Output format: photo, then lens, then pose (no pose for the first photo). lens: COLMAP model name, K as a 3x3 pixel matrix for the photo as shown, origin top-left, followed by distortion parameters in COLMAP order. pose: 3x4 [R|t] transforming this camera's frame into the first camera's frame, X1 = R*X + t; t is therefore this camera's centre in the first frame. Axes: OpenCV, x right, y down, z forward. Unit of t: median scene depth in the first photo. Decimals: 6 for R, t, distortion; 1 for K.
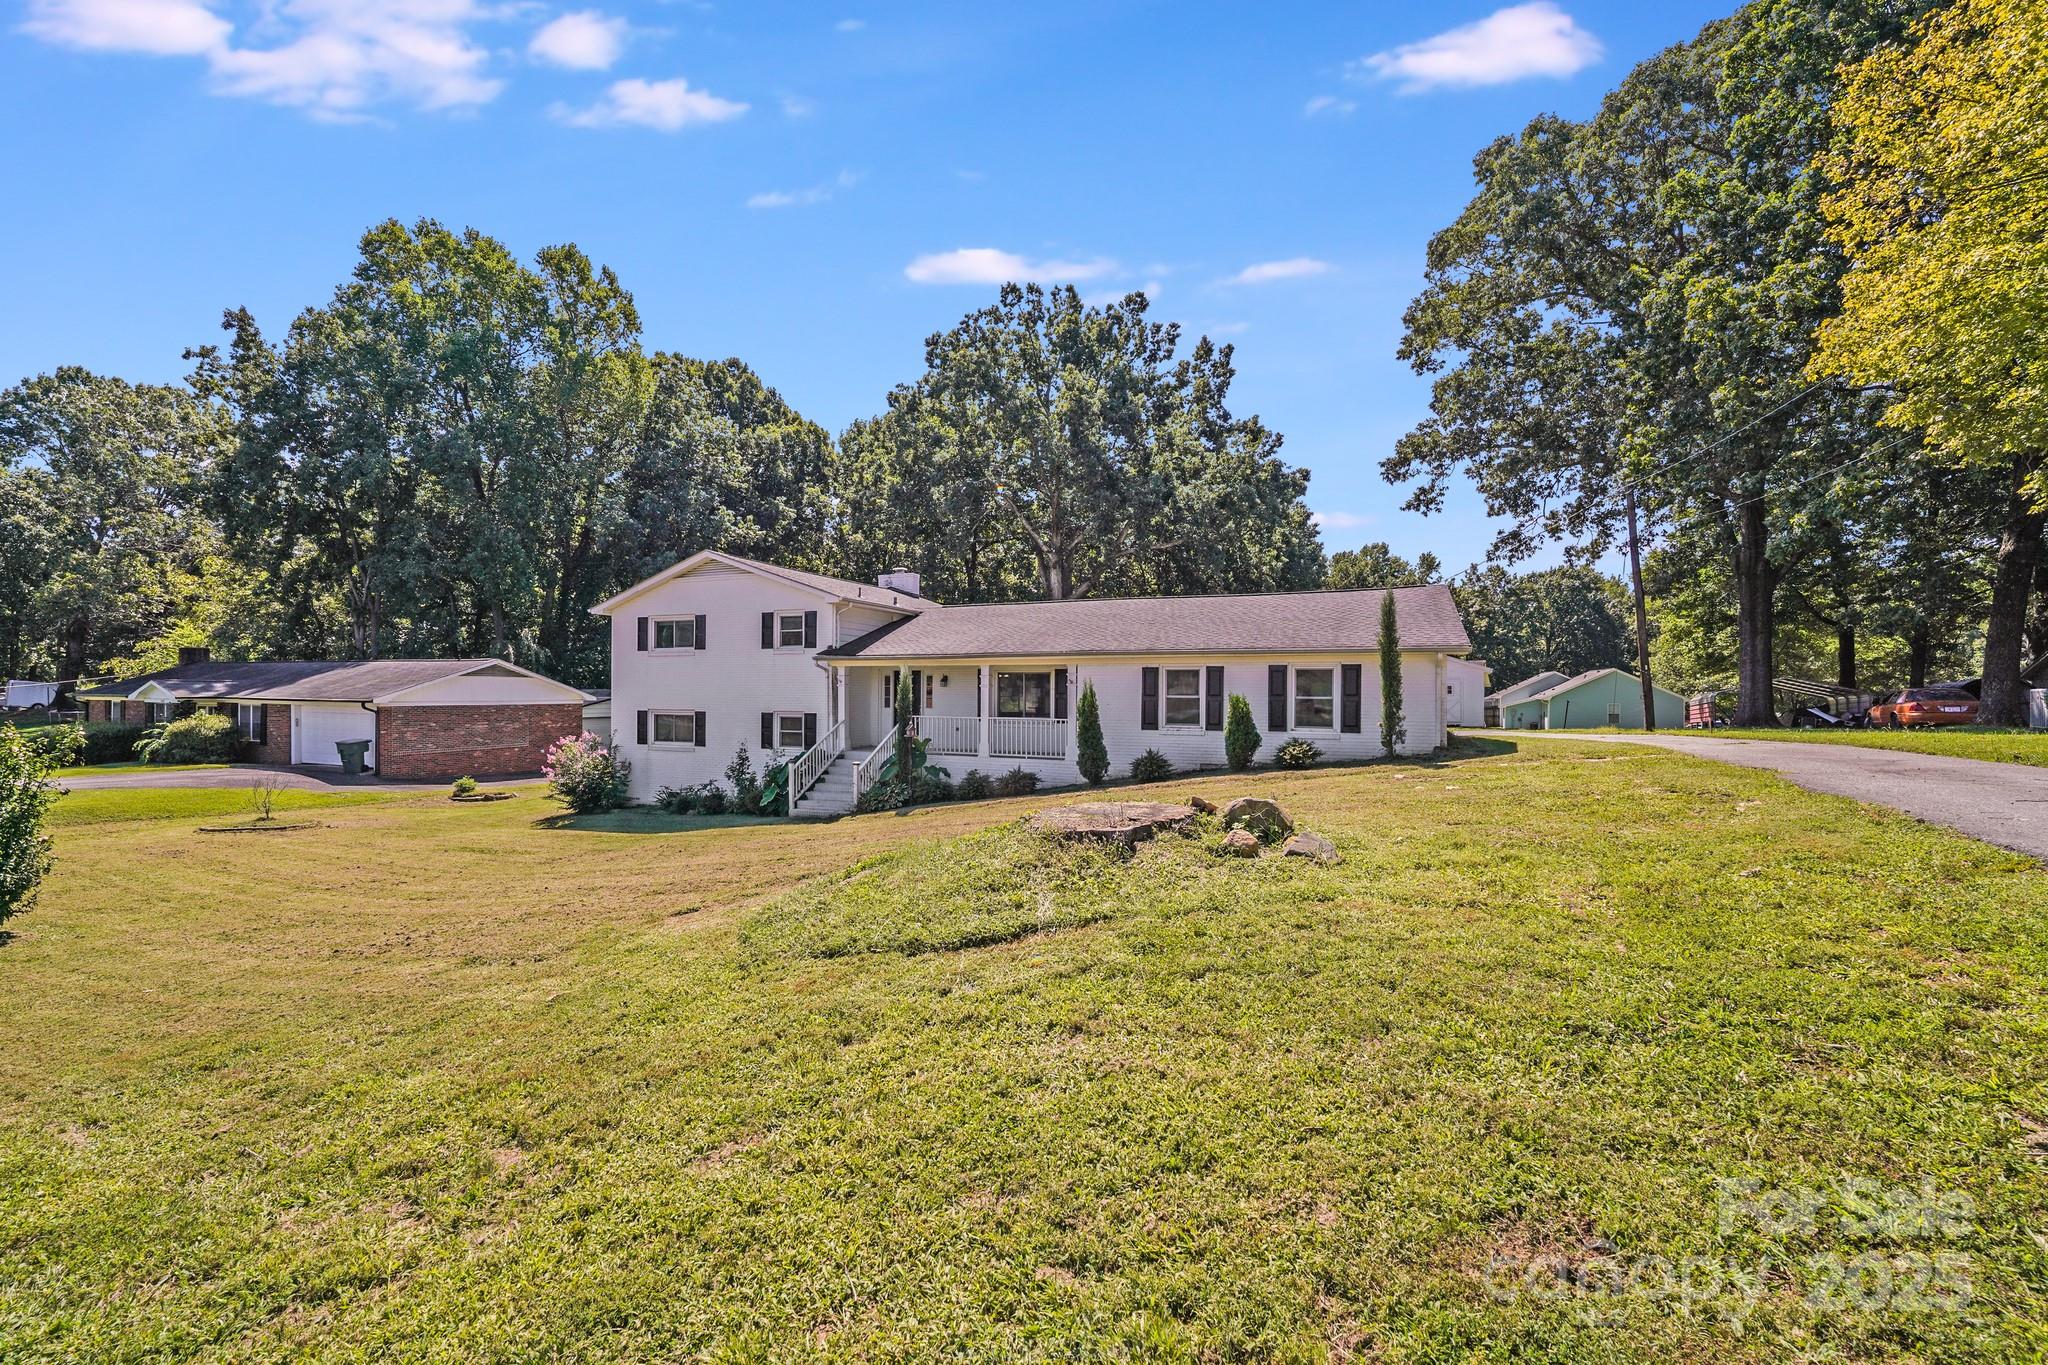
lens RADIAL K [[838.2, 0, 1033.1], [0, 838.2, 674.1], [0, 0, 1]] dist [-0.011177, -0.000034]
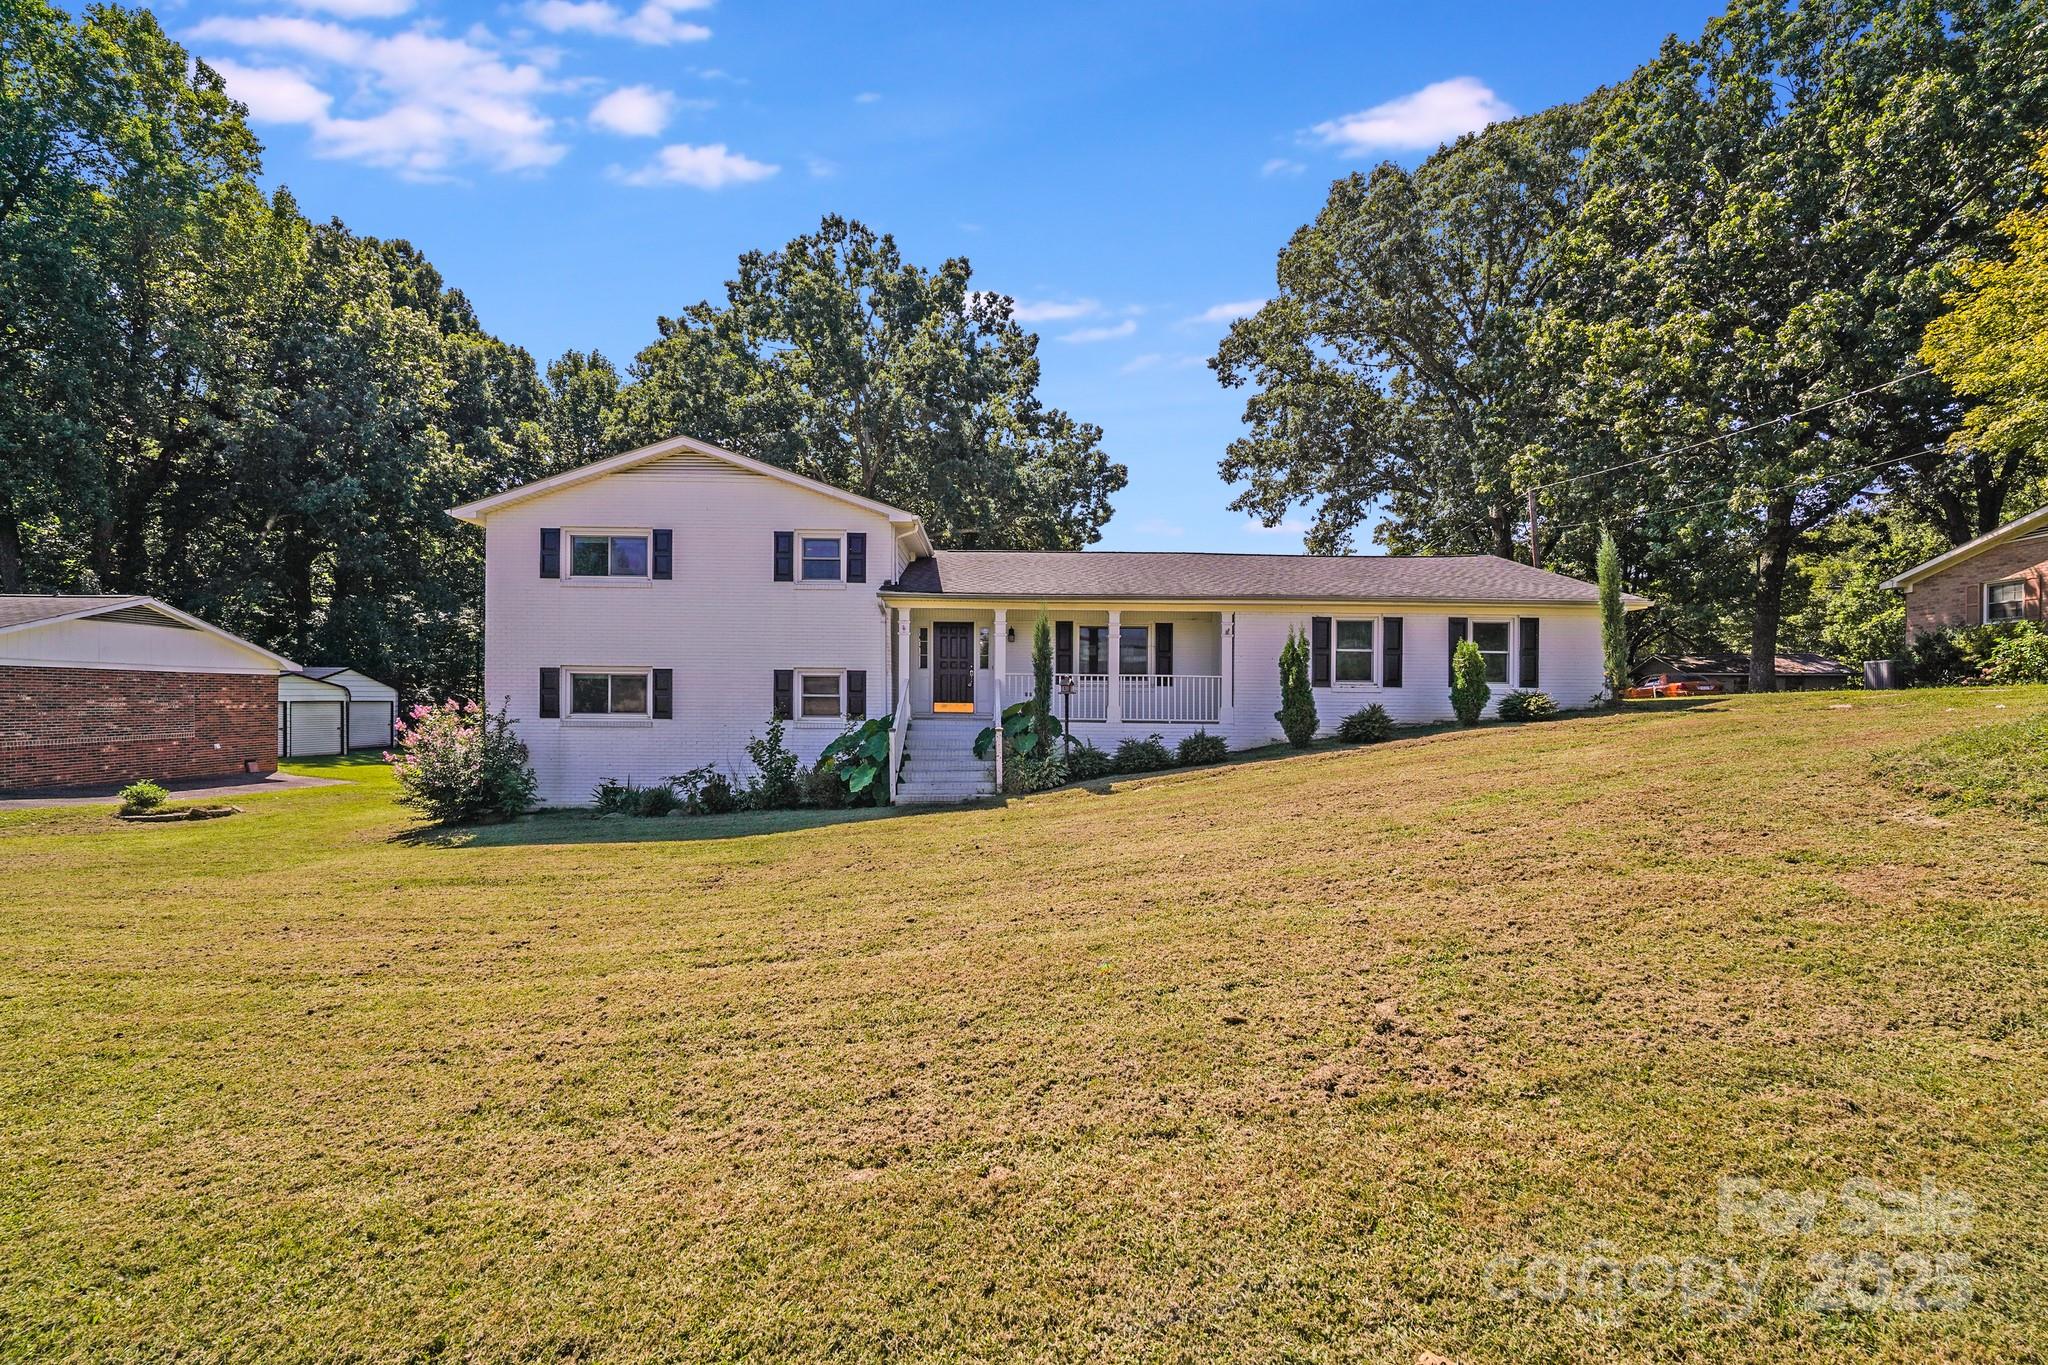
lens RADIAL K [[834.8, 0, 1021.4], [0, 834.8, 688.8], [0, 0, 1]] dist [-0.011576, -0.000066]
pose [[0.916288, 0.011975, 0.400342, -0.401560], [-0.013779, 0.999904, 0.001628, 0.056105], [-0.400284, -0.007008, 0.916364, 0.251674]]
